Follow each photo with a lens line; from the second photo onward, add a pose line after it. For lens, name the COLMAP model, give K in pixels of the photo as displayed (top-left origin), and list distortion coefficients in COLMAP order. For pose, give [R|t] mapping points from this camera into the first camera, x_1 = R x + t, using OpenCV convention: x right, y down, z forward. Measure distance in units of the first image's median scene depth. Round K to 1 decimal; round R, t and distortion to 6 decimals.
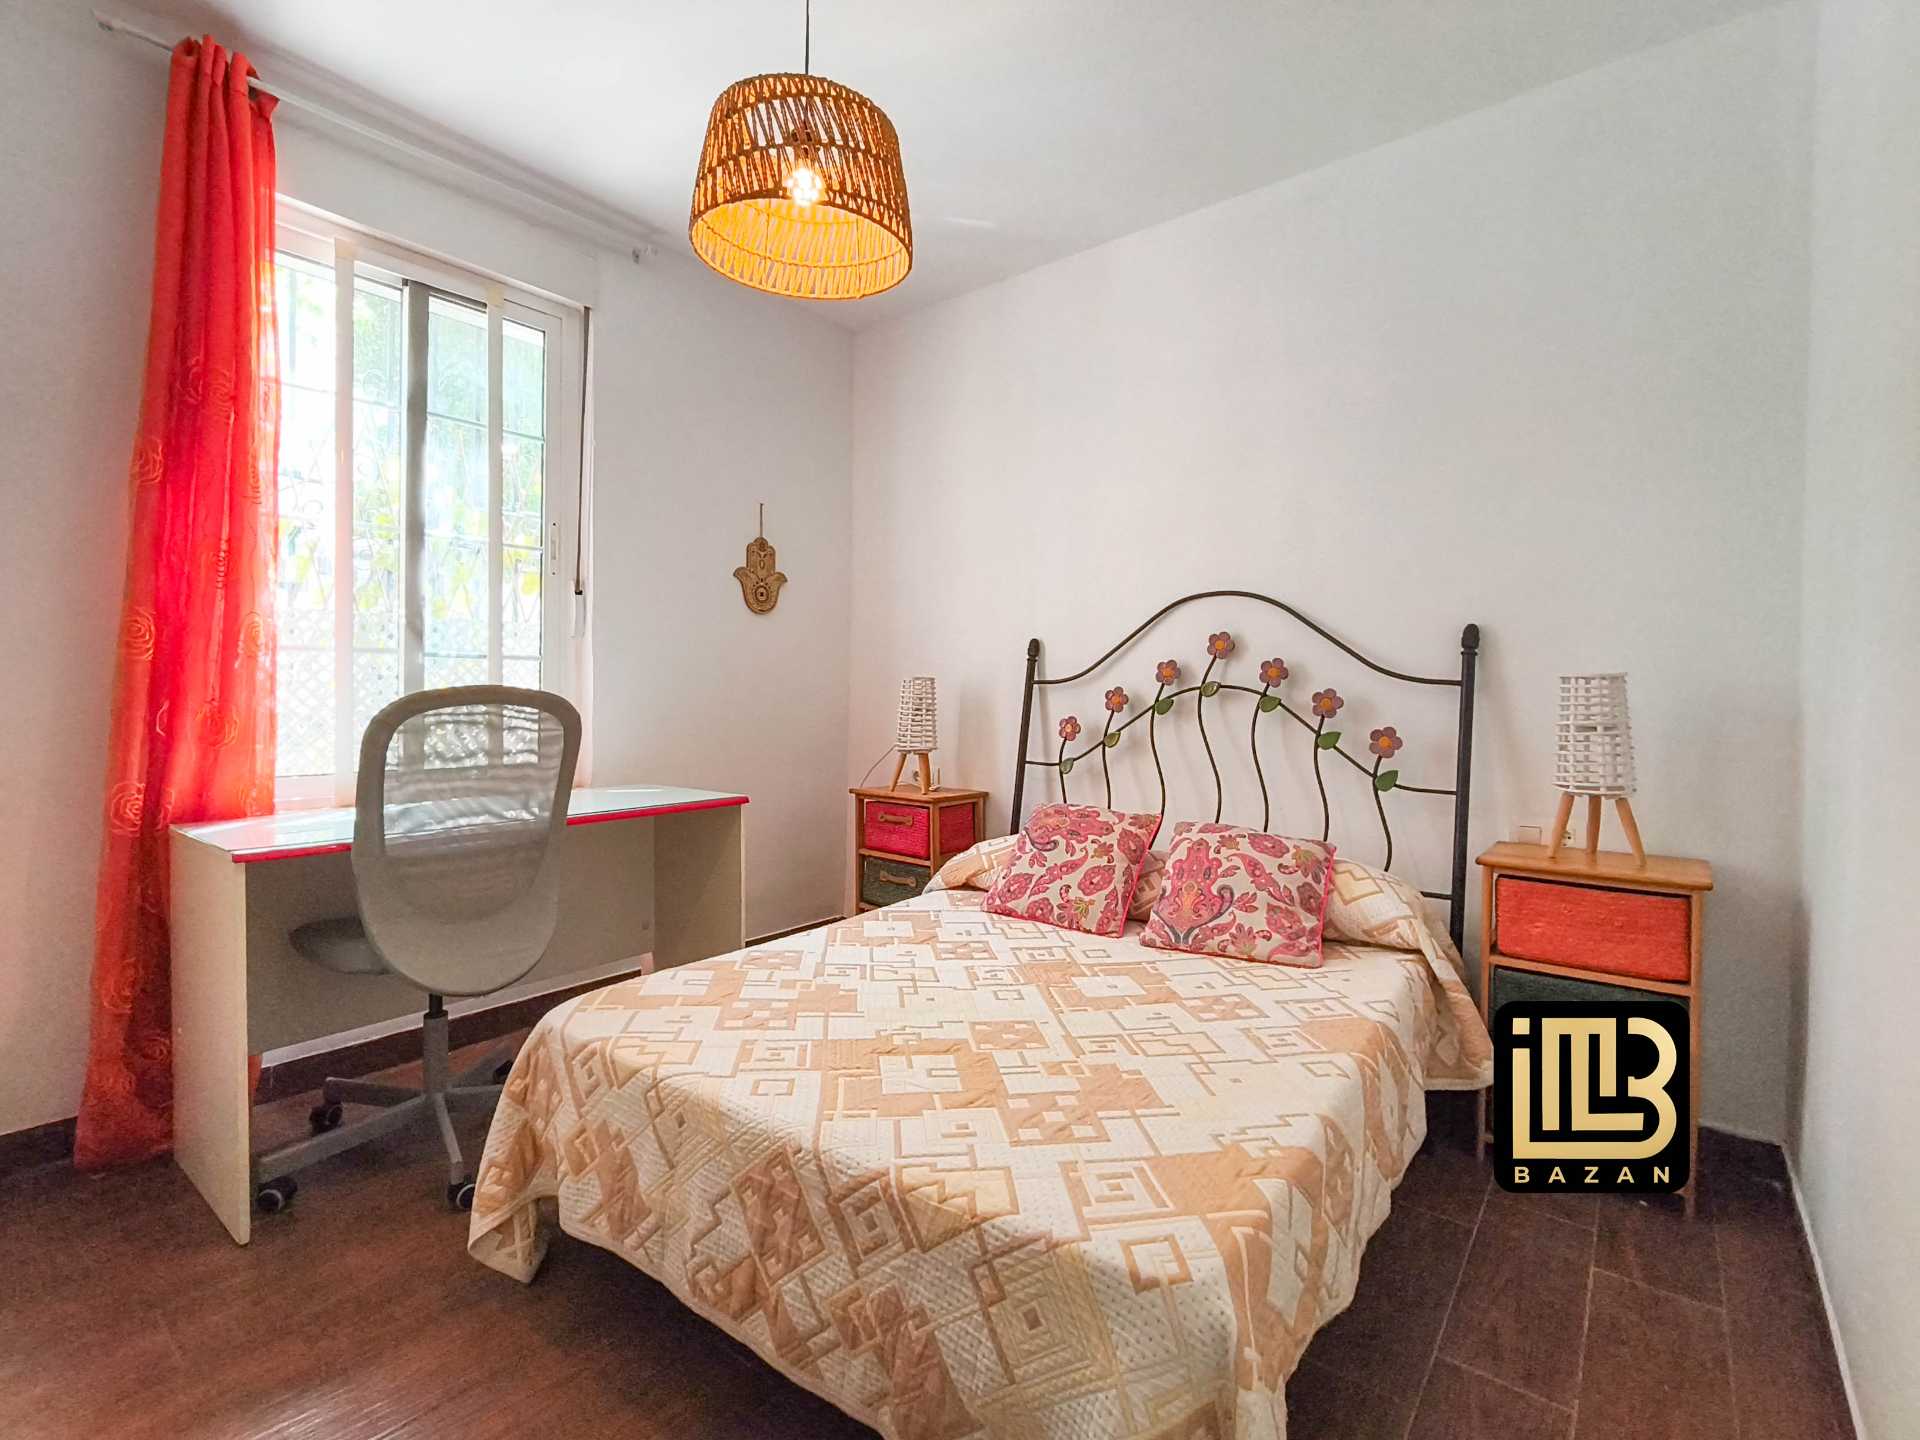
lens RADIAL K [[885.3, 0, 963.5], [0, 885.3, 709.3], [0, 0, 1]] dist [-0.001614, -0.000396]
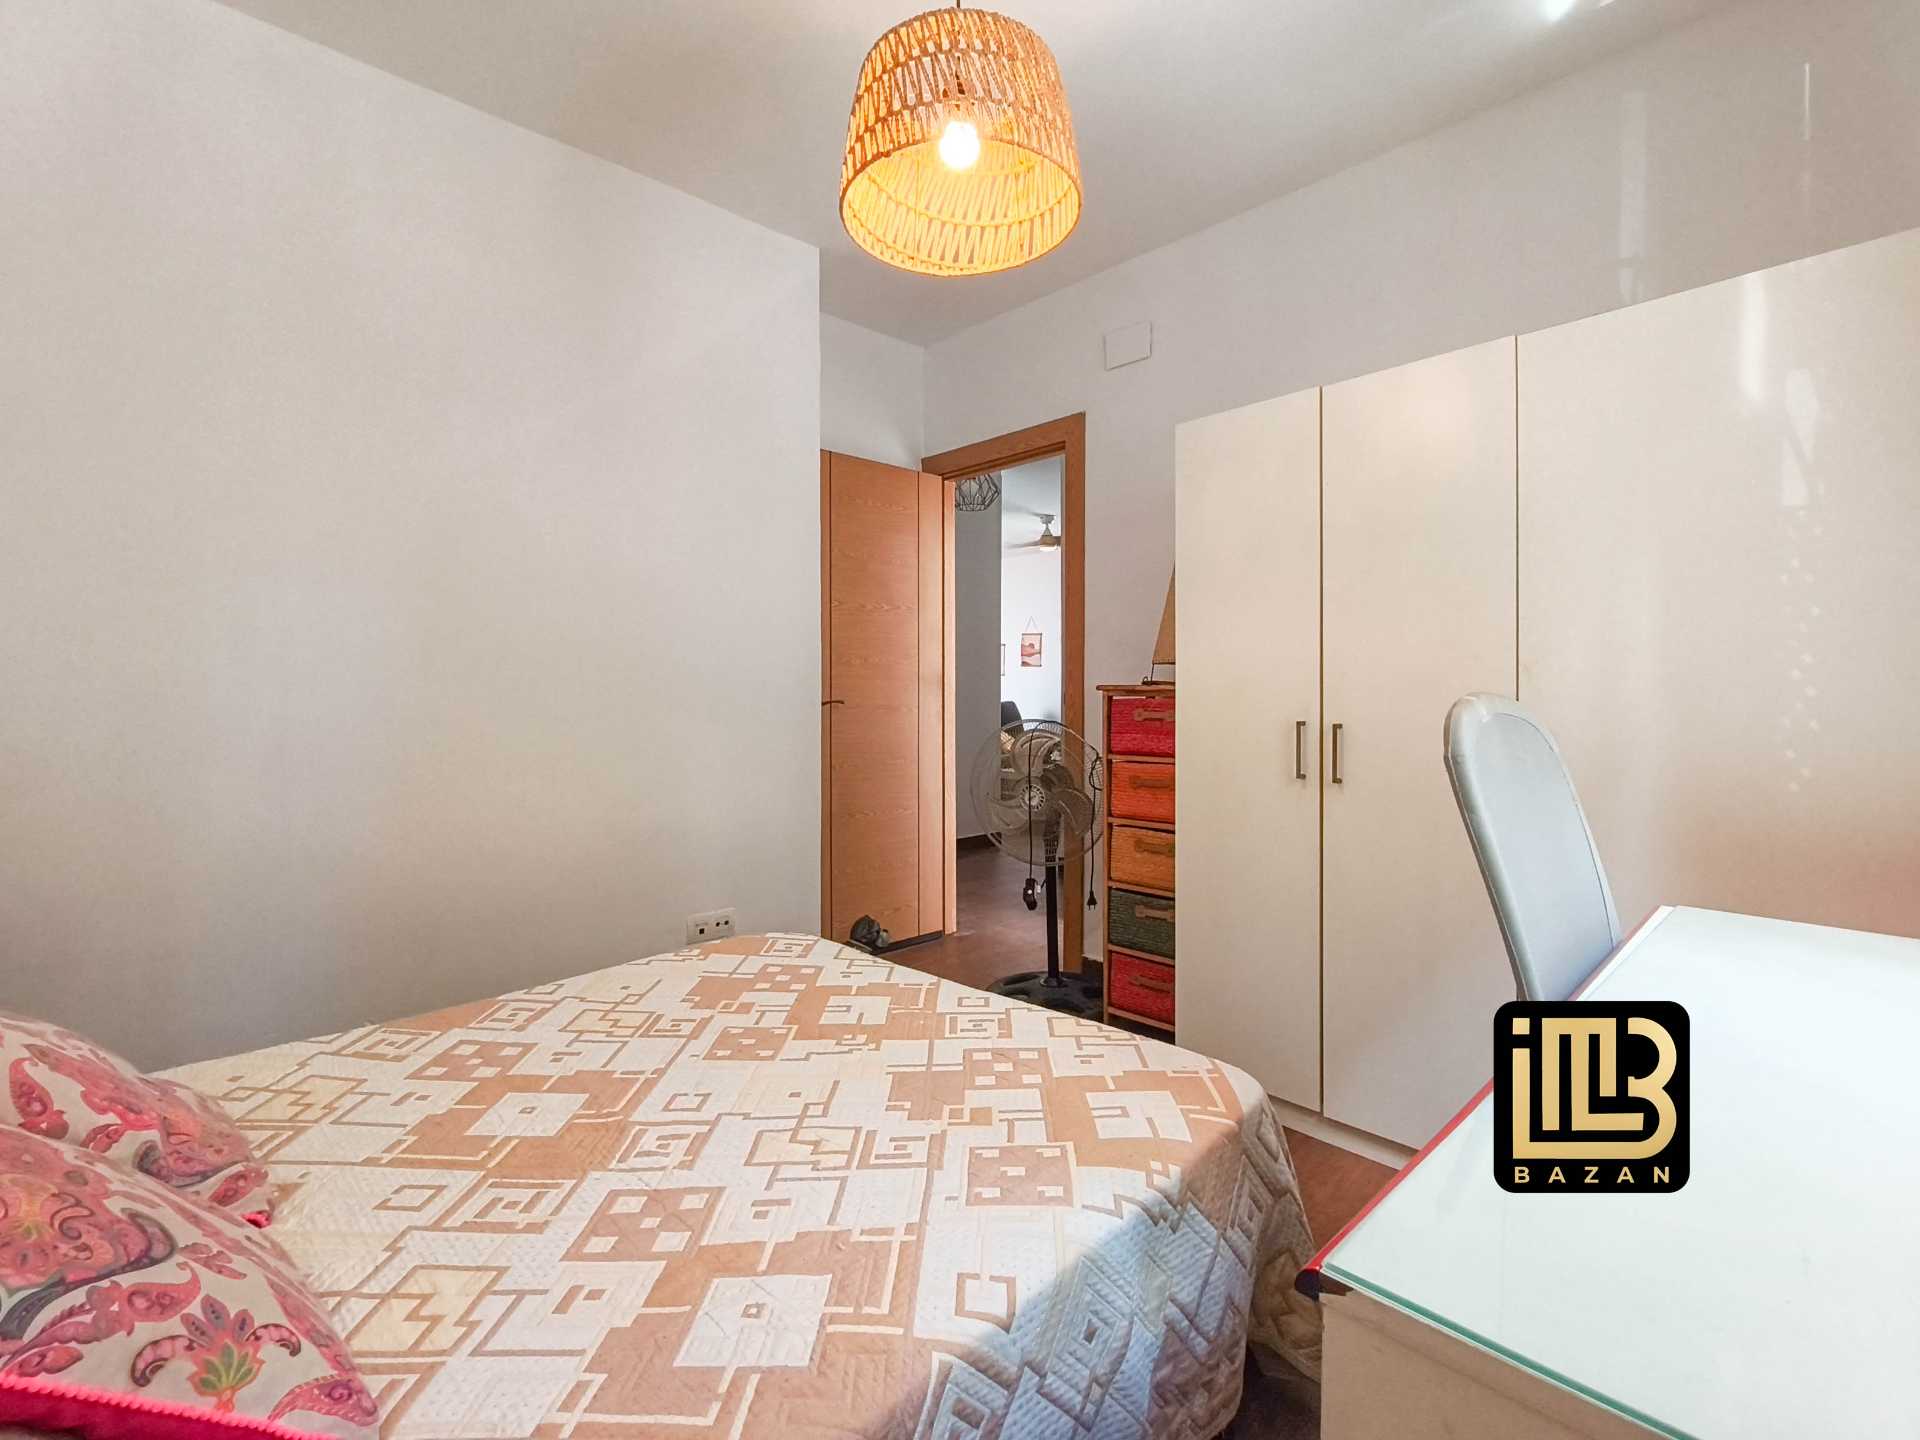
lens RADIAL K [[878.3, 0, 959.1], [0, 878.3, 708.2], [0, 0, 1]] dist [-0.001080, -0.001261]
pose [[-0.990245, -0.013928, 0.138640, -0.213689], [-0.008623, 0.999210, 0.038792, -0.030159], [-0.139070, 0.037218, -0.989583, 1.315038]]
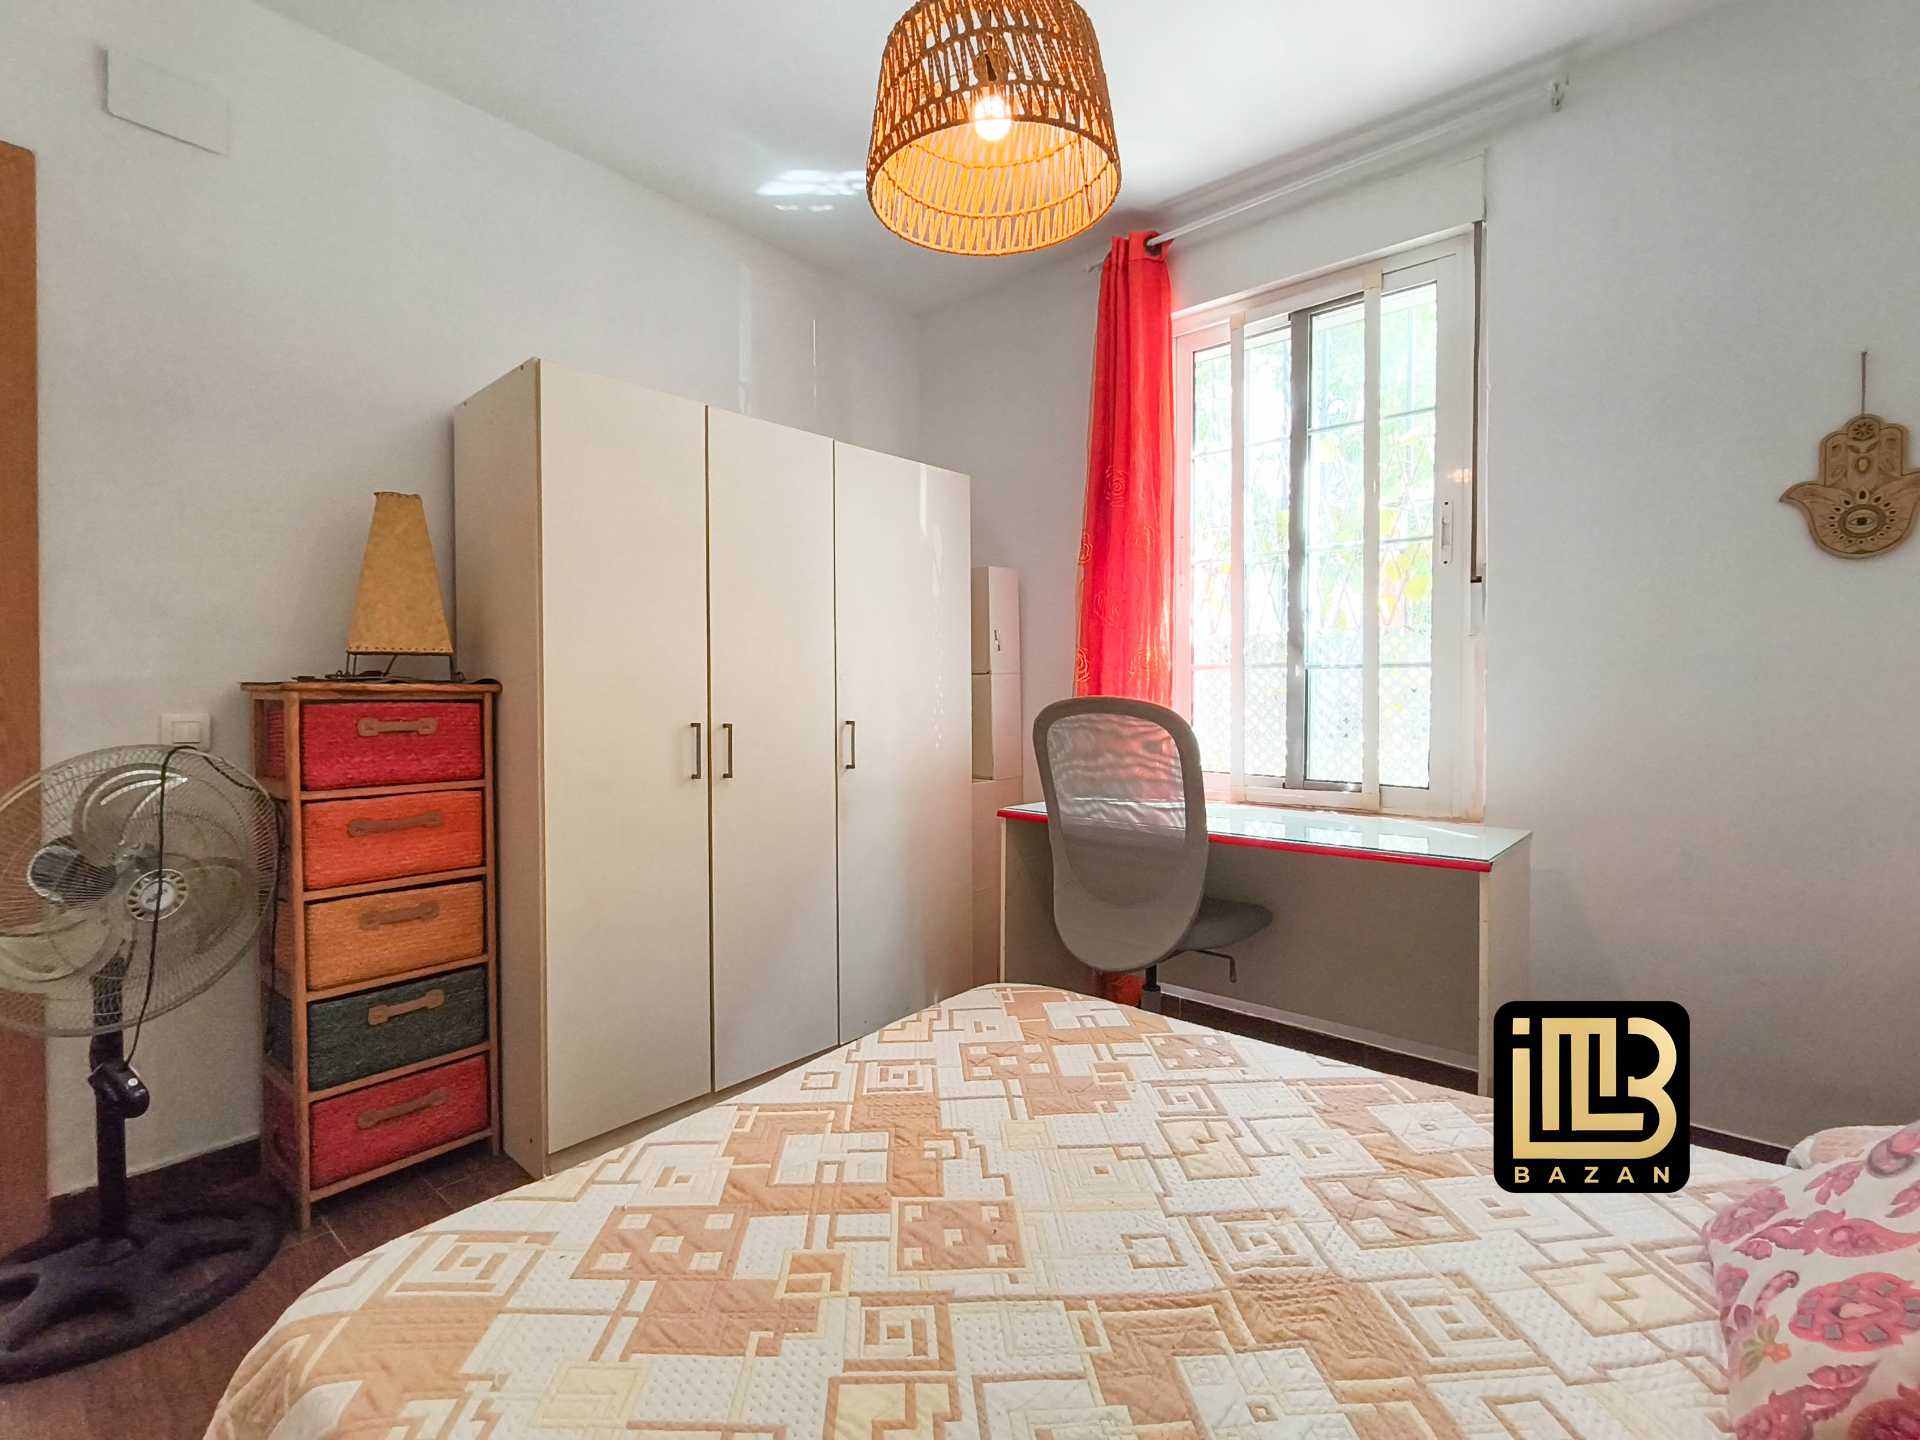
lens RADIAL K [[878.3, 0, 959.1], [0, 878.3, 708.2], [0, 0, 1]] dist [-0.001080, -0.001261]
pose [[-0.047165, 0.005100, -0.998874, 0.468976], [-0.022837, 0.999720, 0.006182, -0.012205], [0.998626, 0.023103, -0.047036, 0.700171]]
